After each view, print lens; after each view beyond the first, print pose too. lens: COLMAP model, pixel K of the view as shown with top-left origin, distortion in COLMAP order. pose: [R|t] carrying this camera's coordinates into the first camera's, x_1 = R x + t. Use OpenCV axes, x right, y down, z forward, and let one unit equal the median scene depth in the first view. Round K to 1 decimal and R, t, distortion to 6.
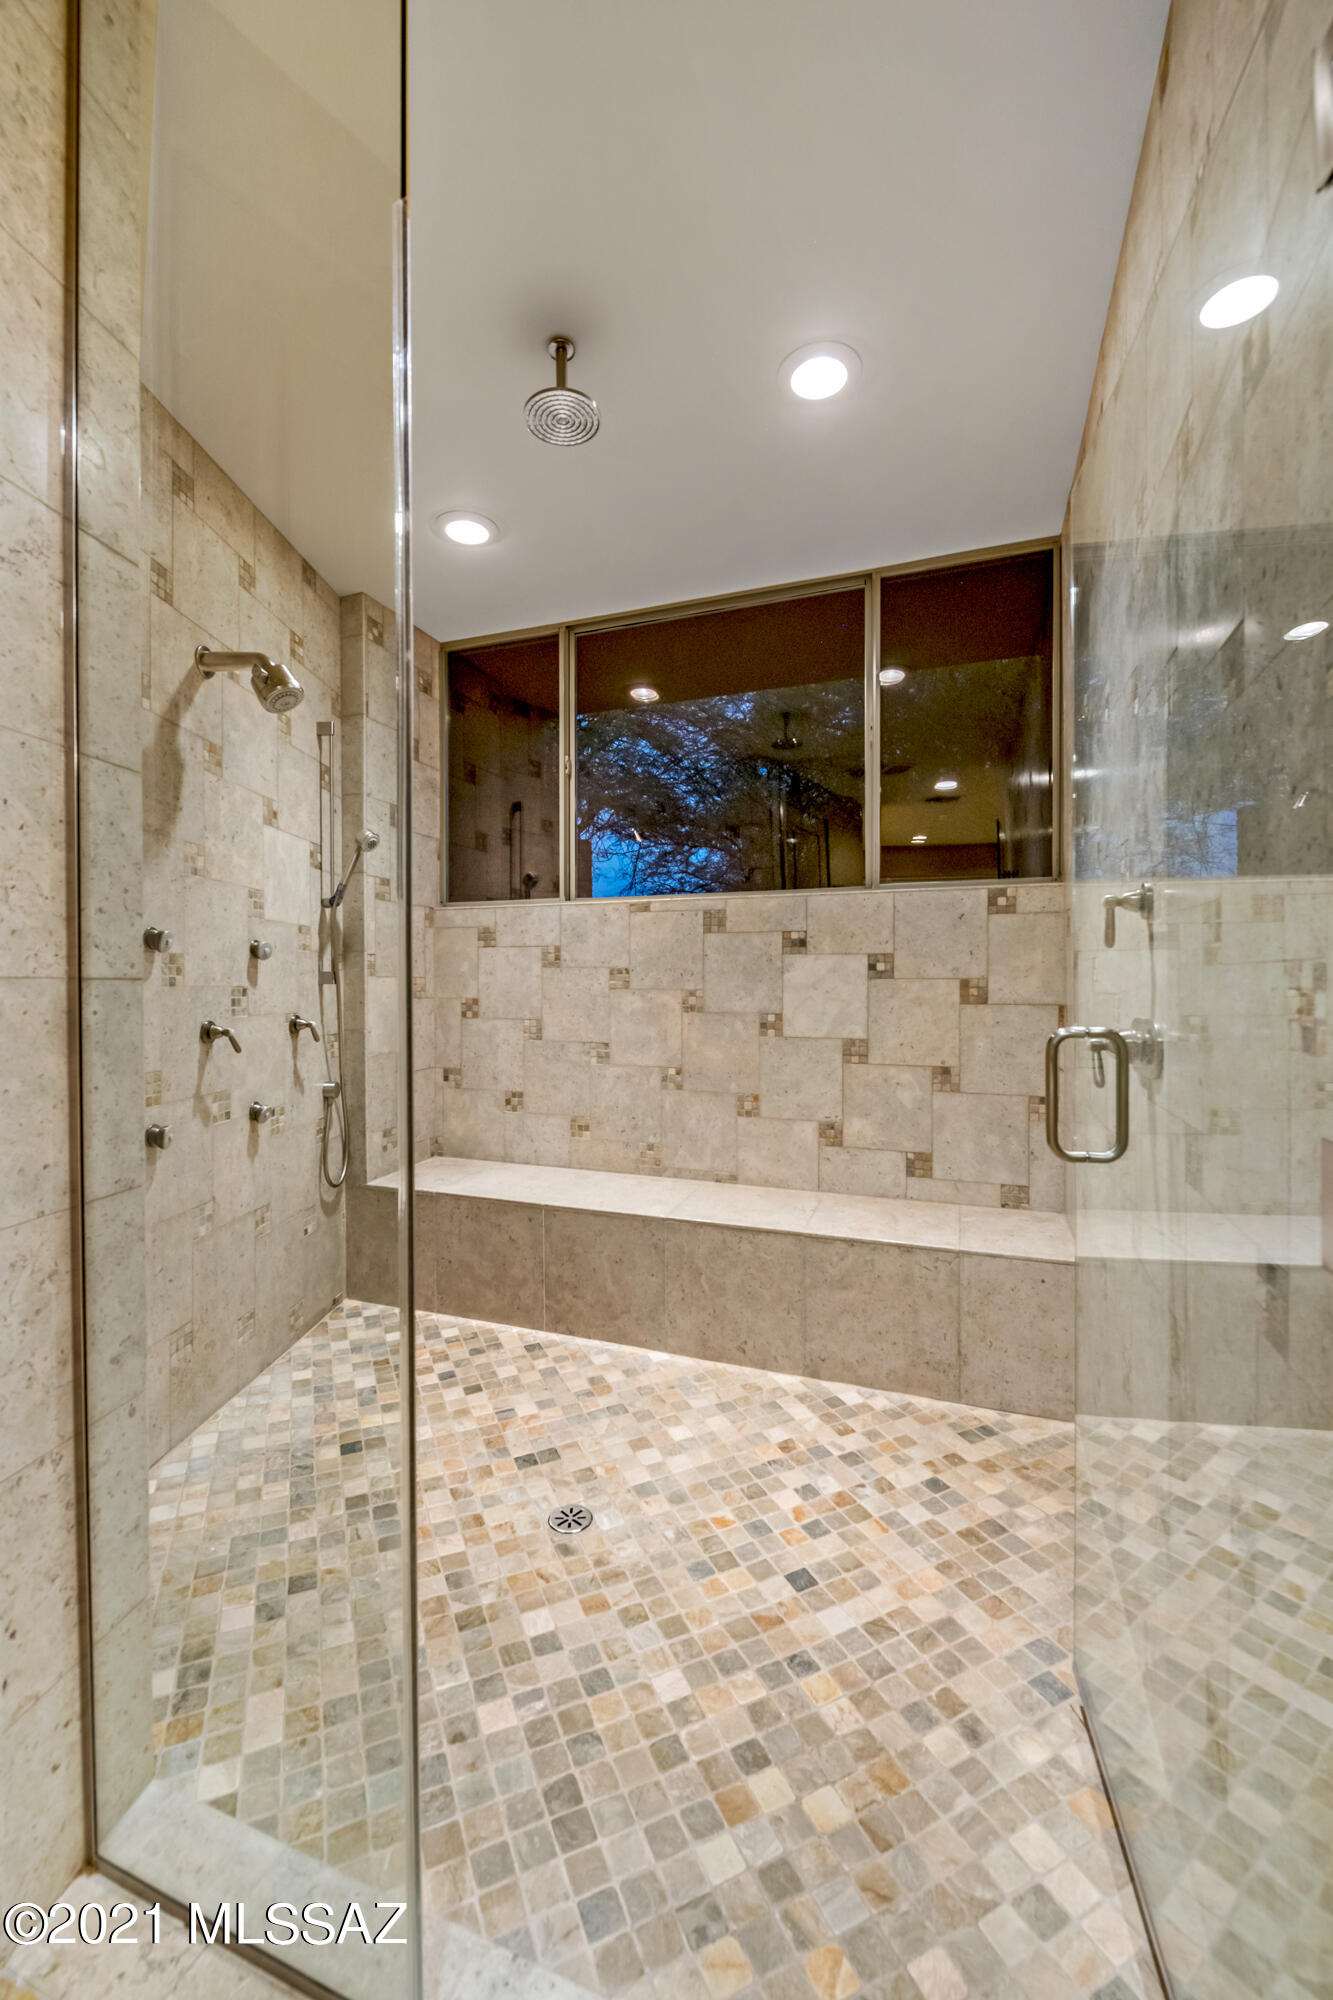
lens RADIAL K [[799.9, 0, 667.6], [0, 799.9, 993.1], [0, 0, 1]] dist [-0.004062, -0.000603]
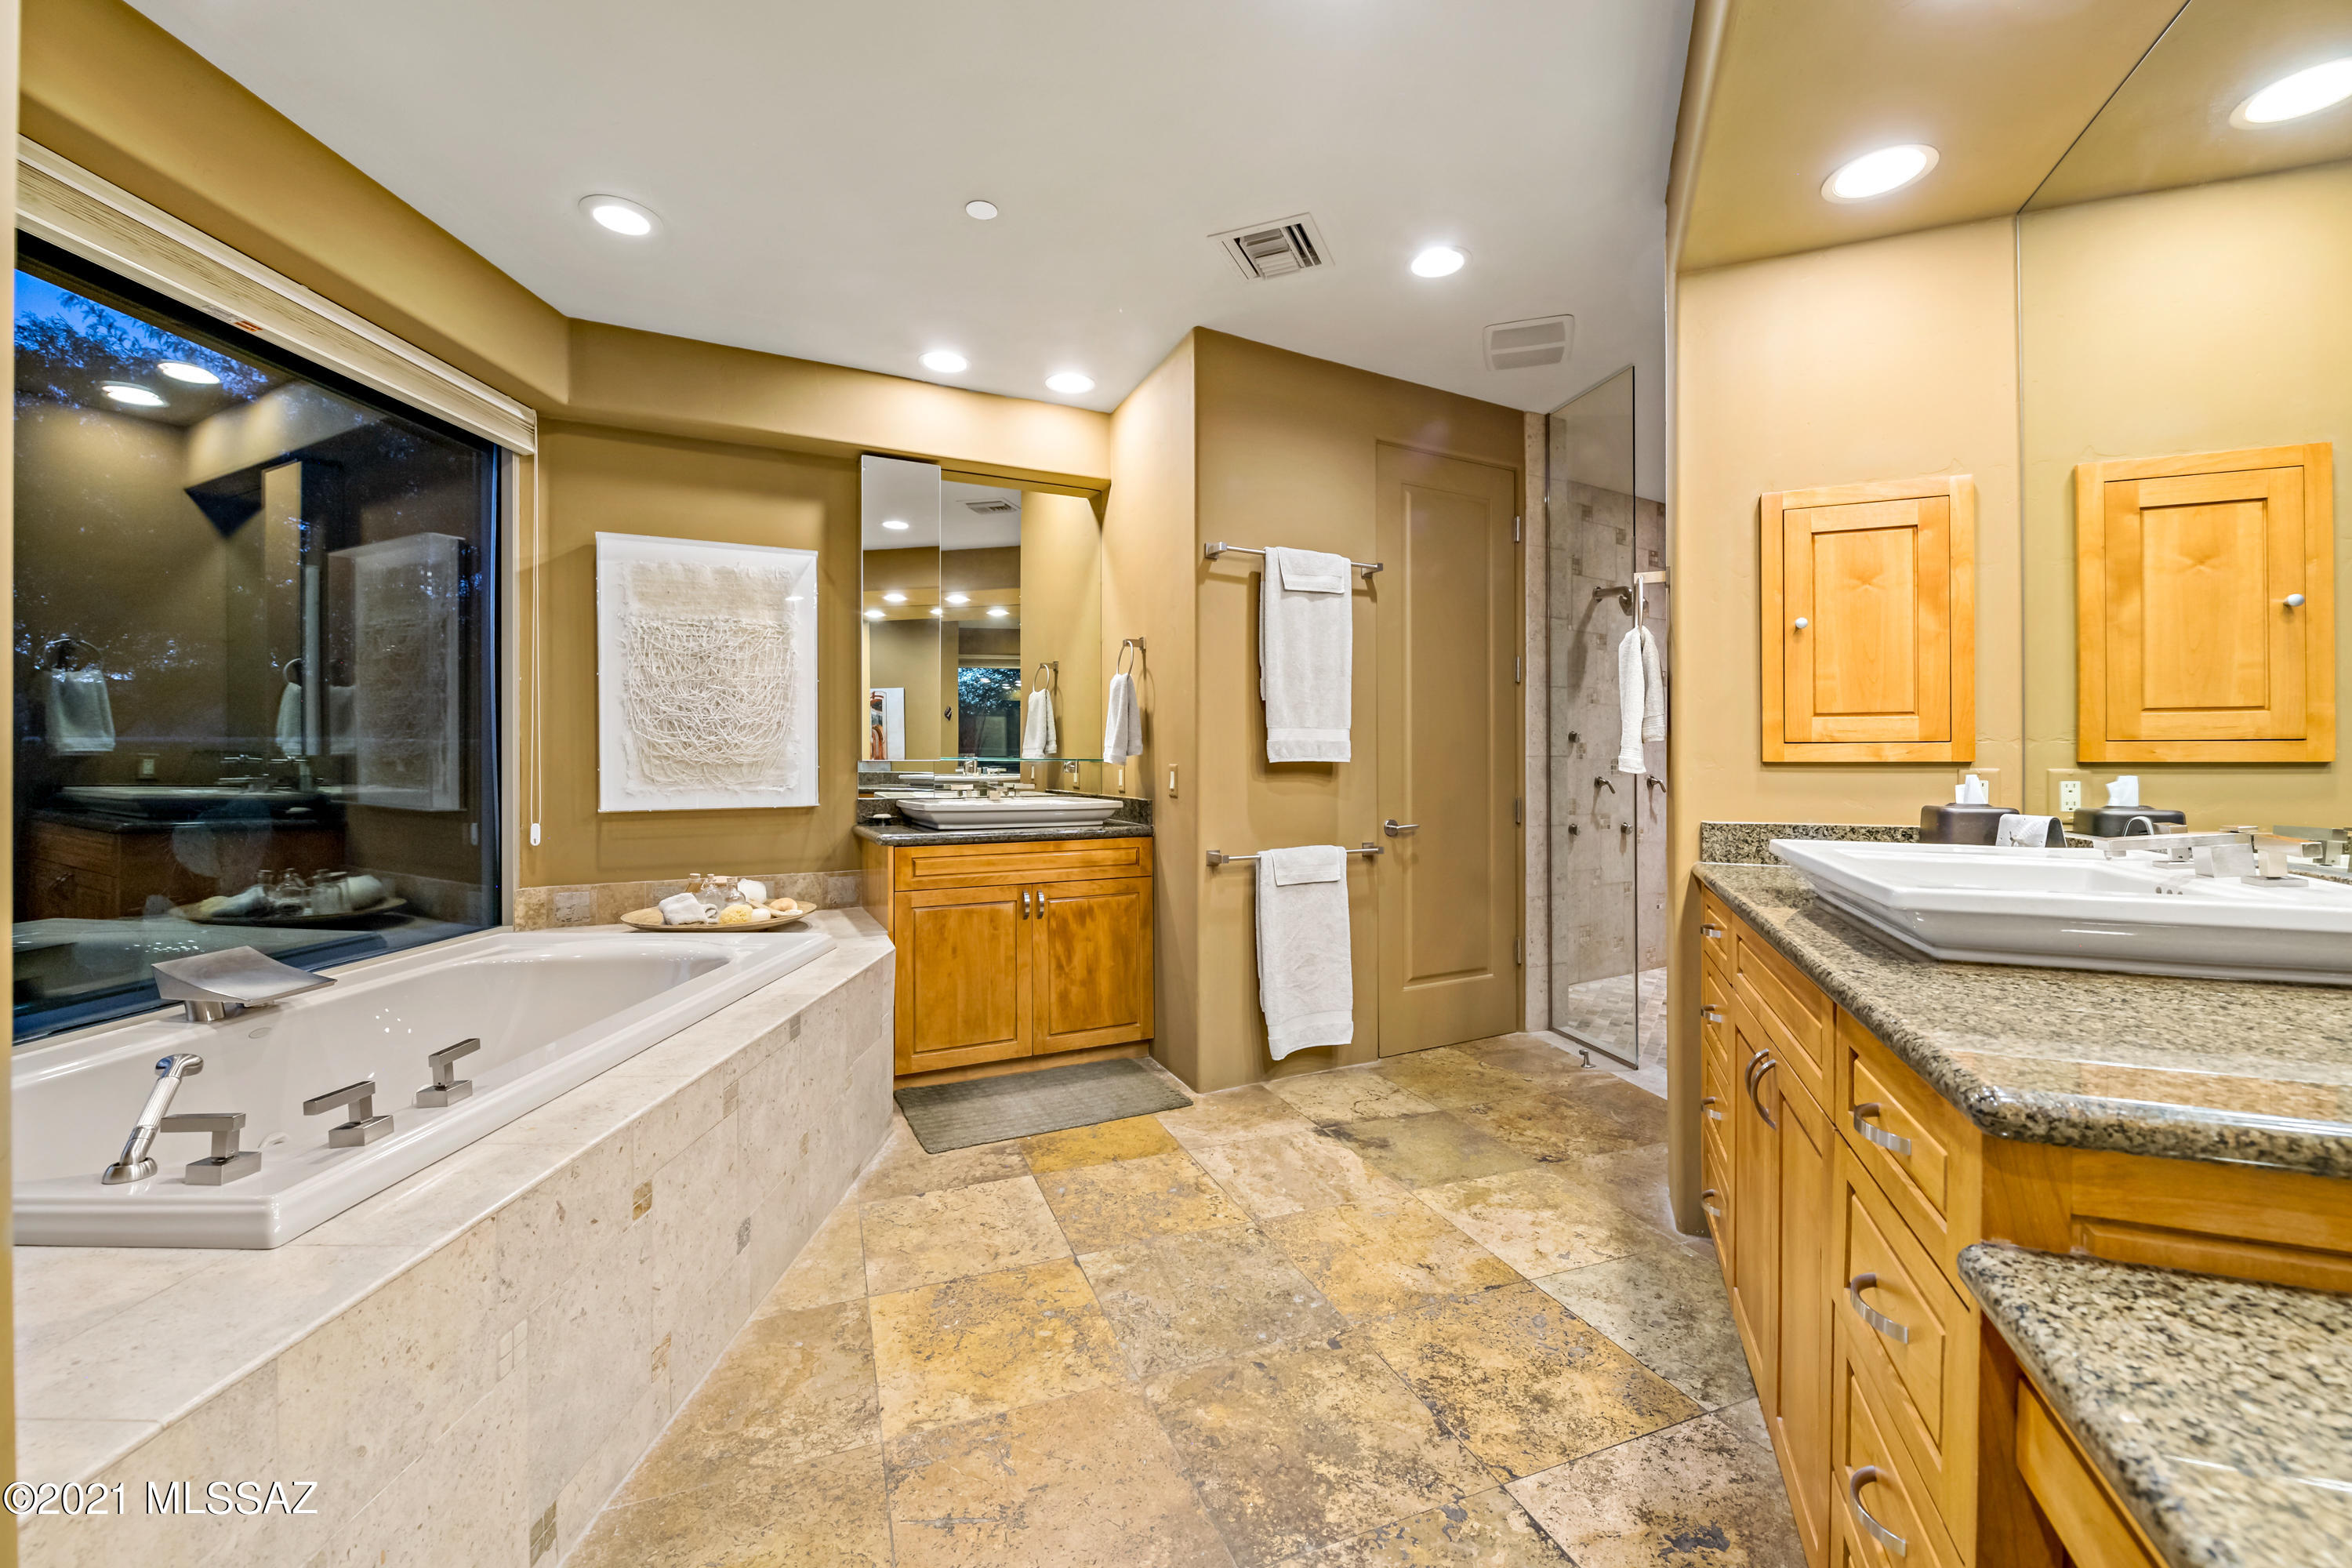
lens RADIAL K [[940.6, 0, 1180.0], [0, 940.6, 764.6], [0, 0, 1]] dist [-0.004062, -0.000603]
pose [[0.561192, 0.003332, -0.827679, 0.782244], [-0.005807, 0.999983, 0.000089, 0.011424], [0.827665, 0.004756, 0.561202, -1.182719]]
